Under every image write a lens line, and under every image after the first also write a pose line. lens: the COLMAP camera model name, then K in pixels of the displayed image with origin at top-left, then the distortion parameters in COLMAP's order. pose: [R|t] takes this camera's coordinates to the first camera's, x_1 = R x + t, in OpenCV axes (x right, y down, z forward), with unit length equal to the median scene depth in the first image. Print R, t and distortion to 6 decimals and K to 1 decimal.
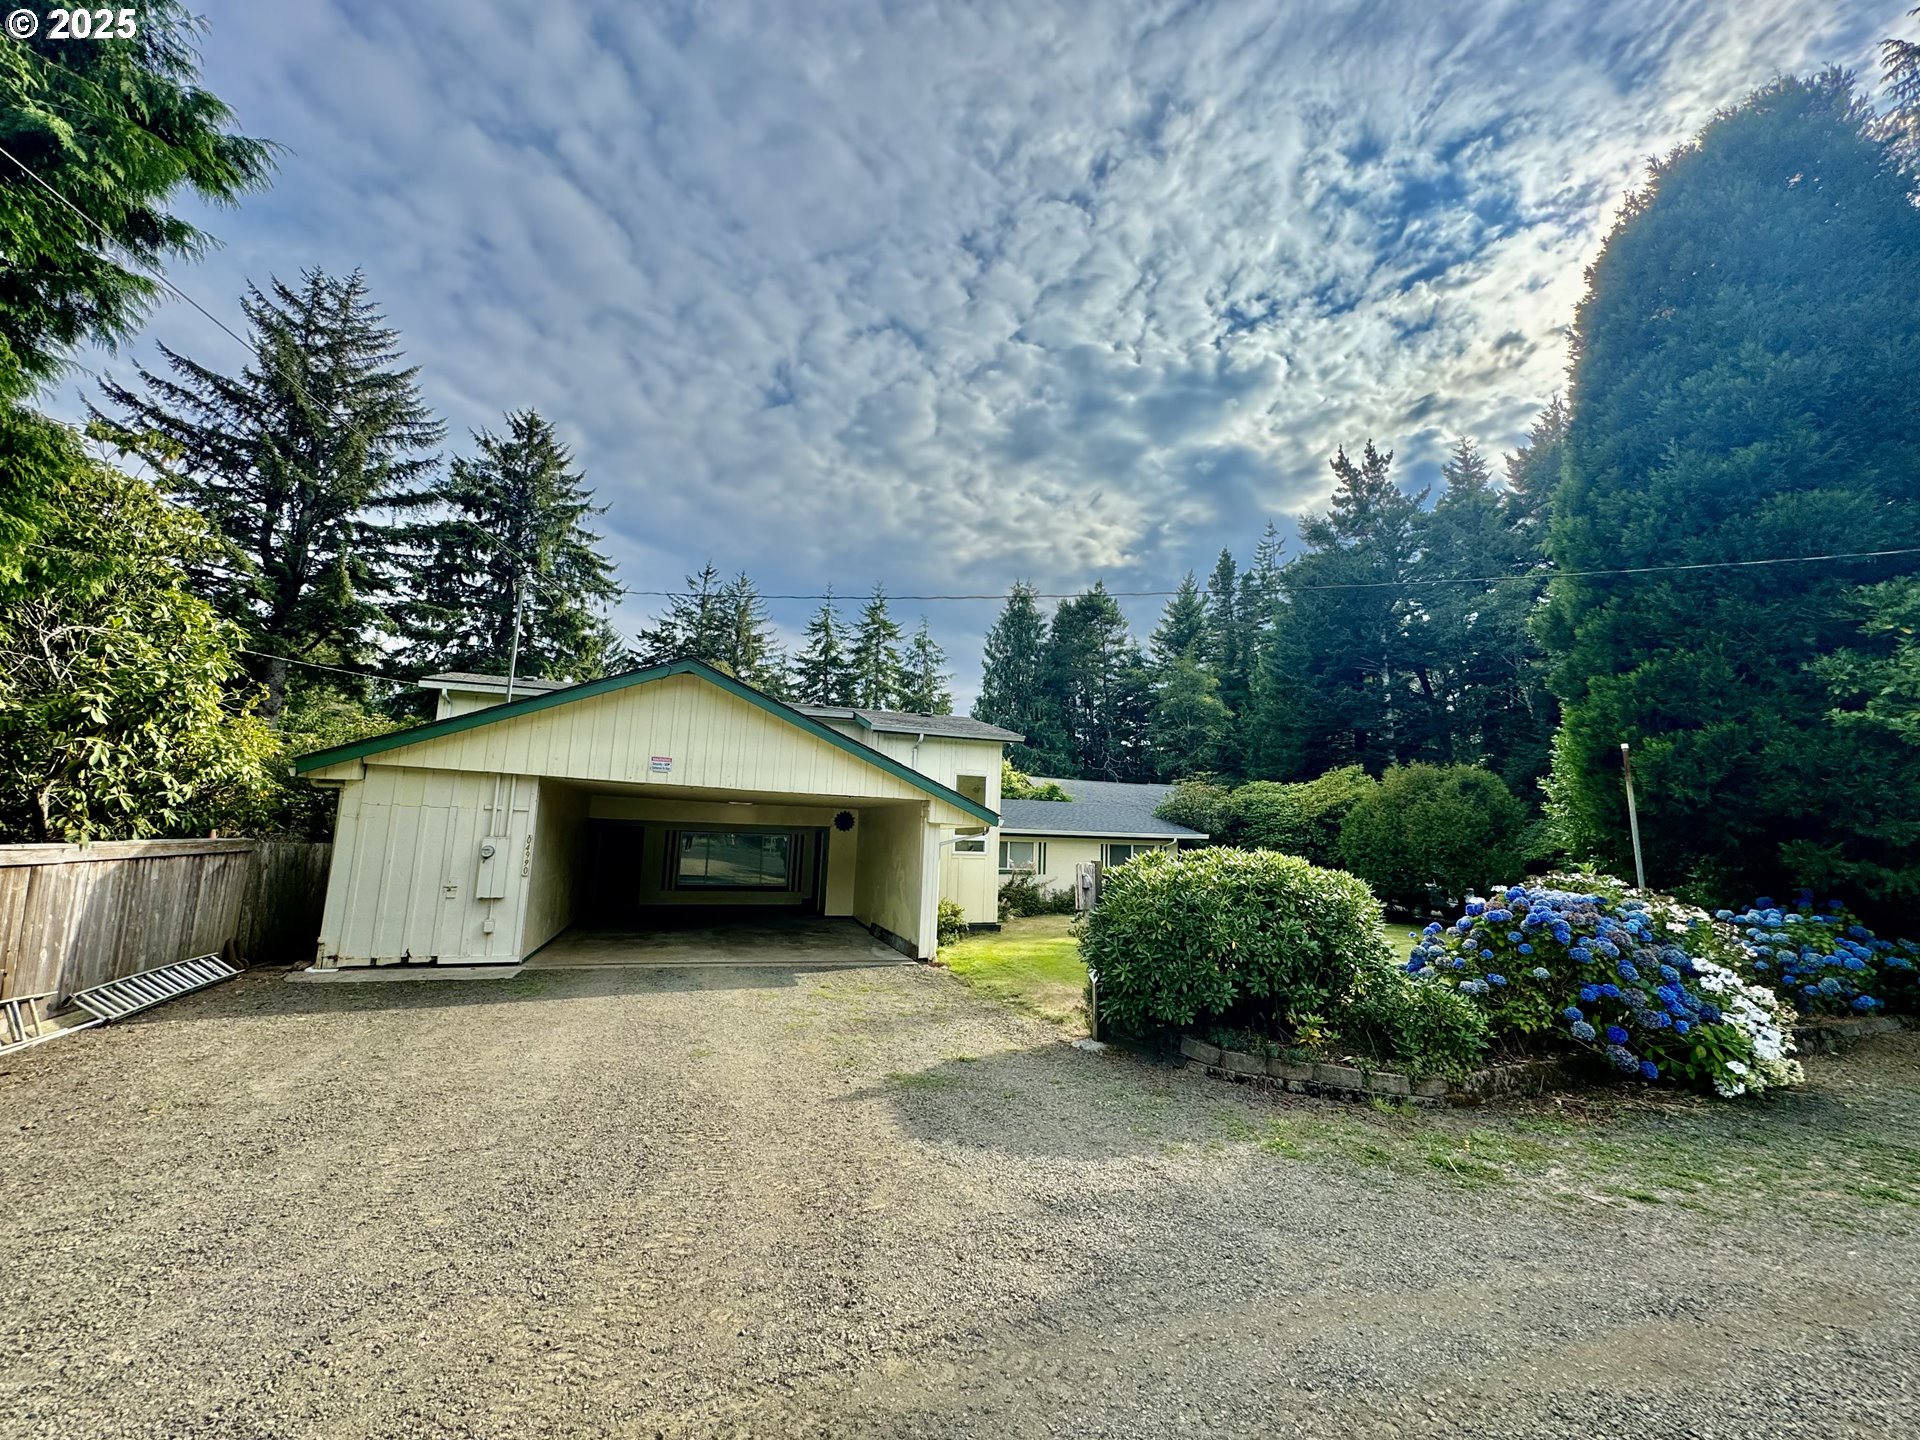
lens RADIAL K [[765.9, 0, 958.1], [0, 765.9, 724.9], [0, 0, 1]] dist [-0.003700, 0.000208]
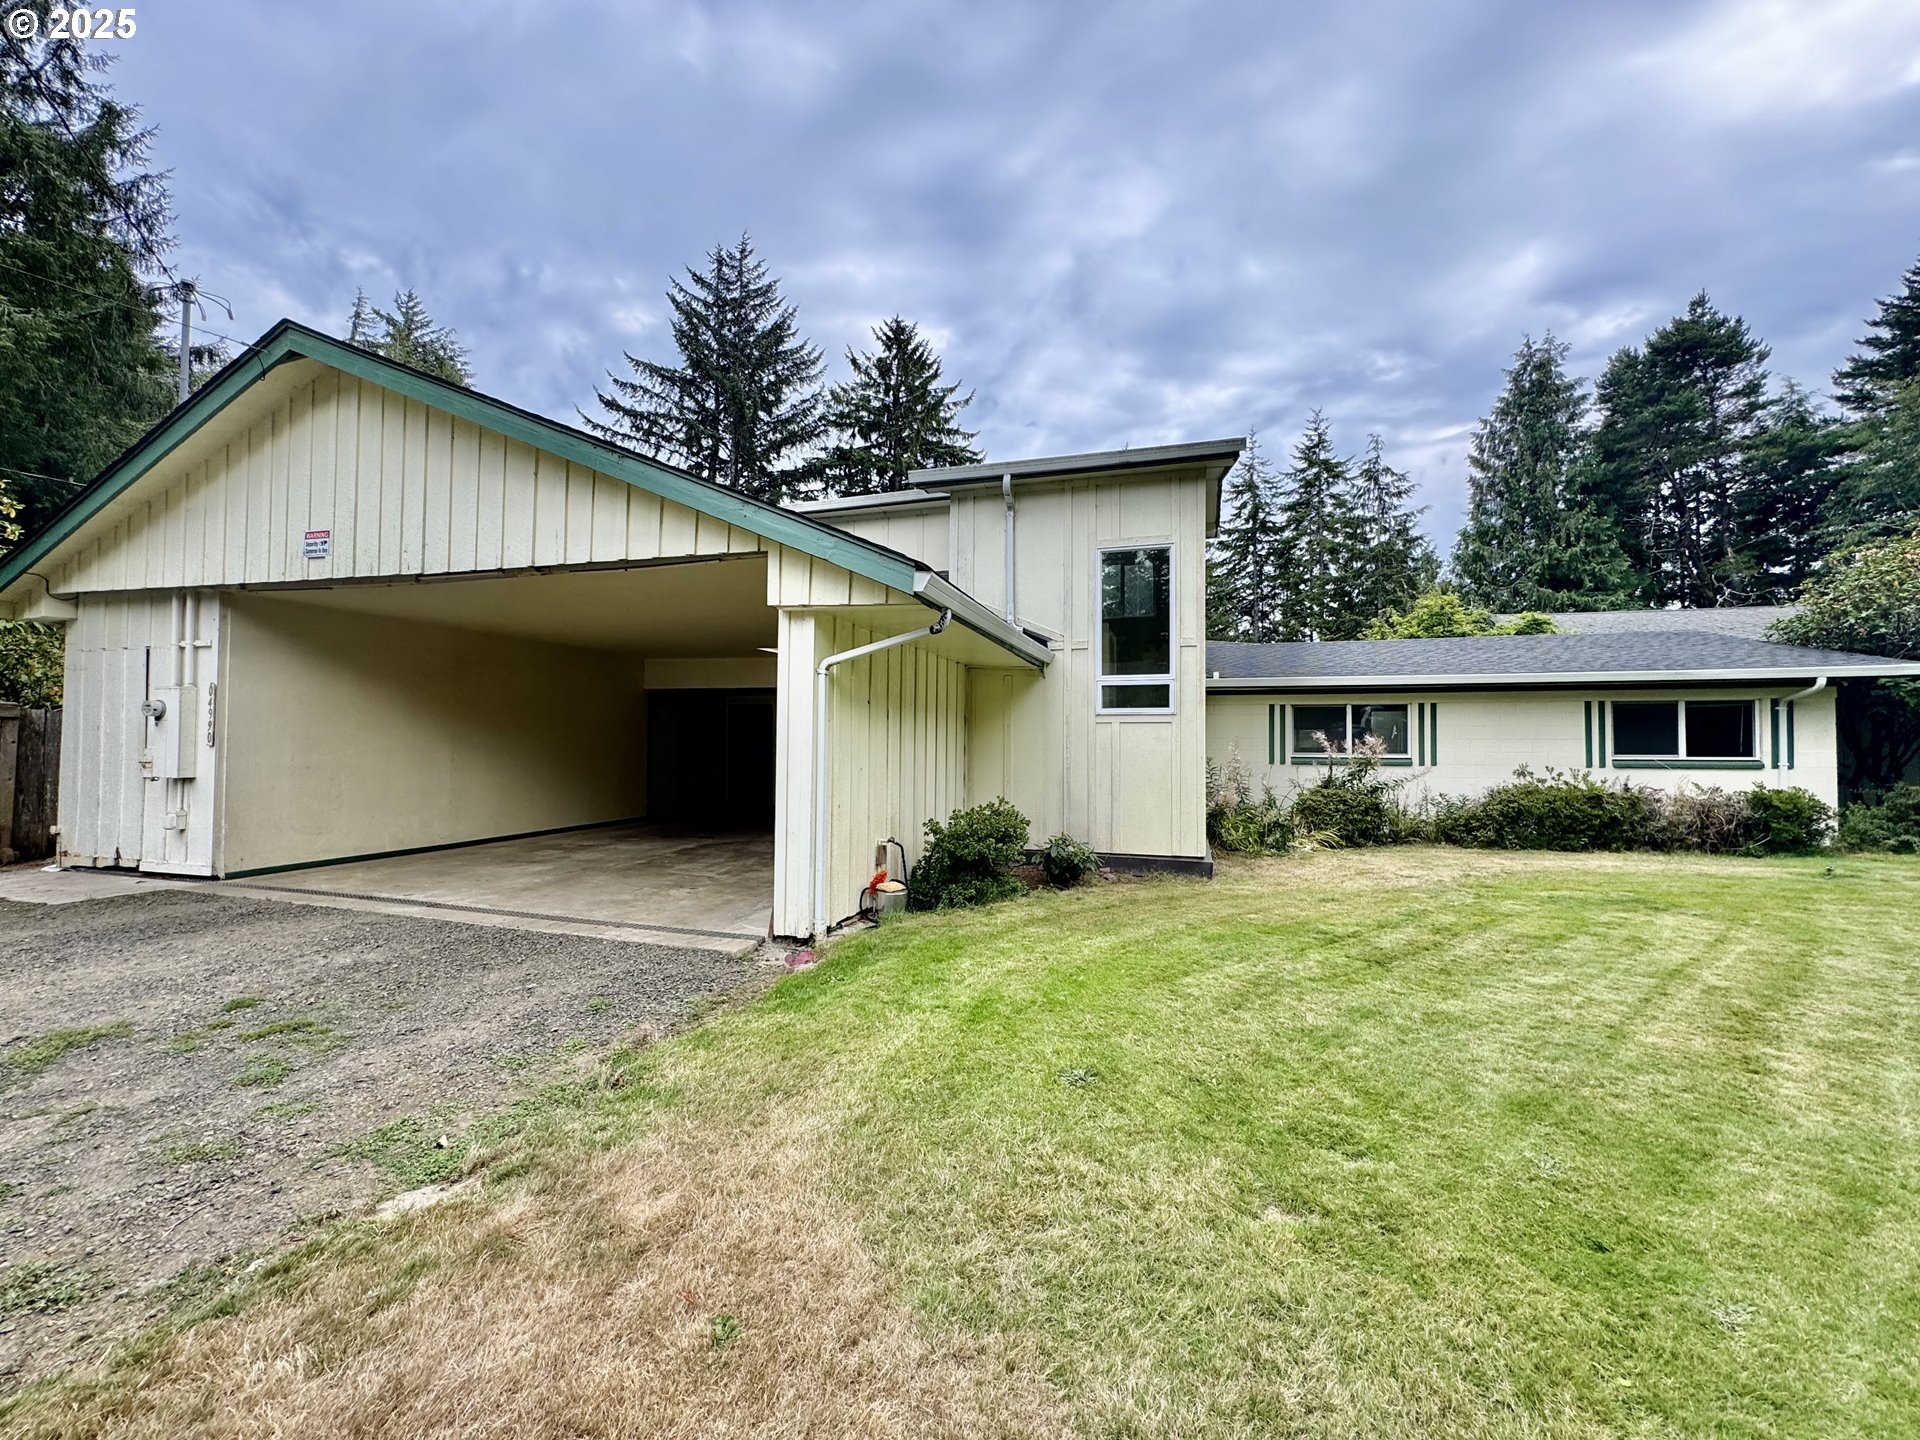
lens RADIAL K [[765.9, 0, 958.1], [0, 765.9, 724.9], [0, 0, 1]] dist [-0.003700, 0.000208]
pose [[0.806013, -0.039967, -0.590547, 0.058712], [0.105787, 0.991381, 0.077289, 0.035859], [0.582368, -0.124768, 0.803294, 0.155305]]
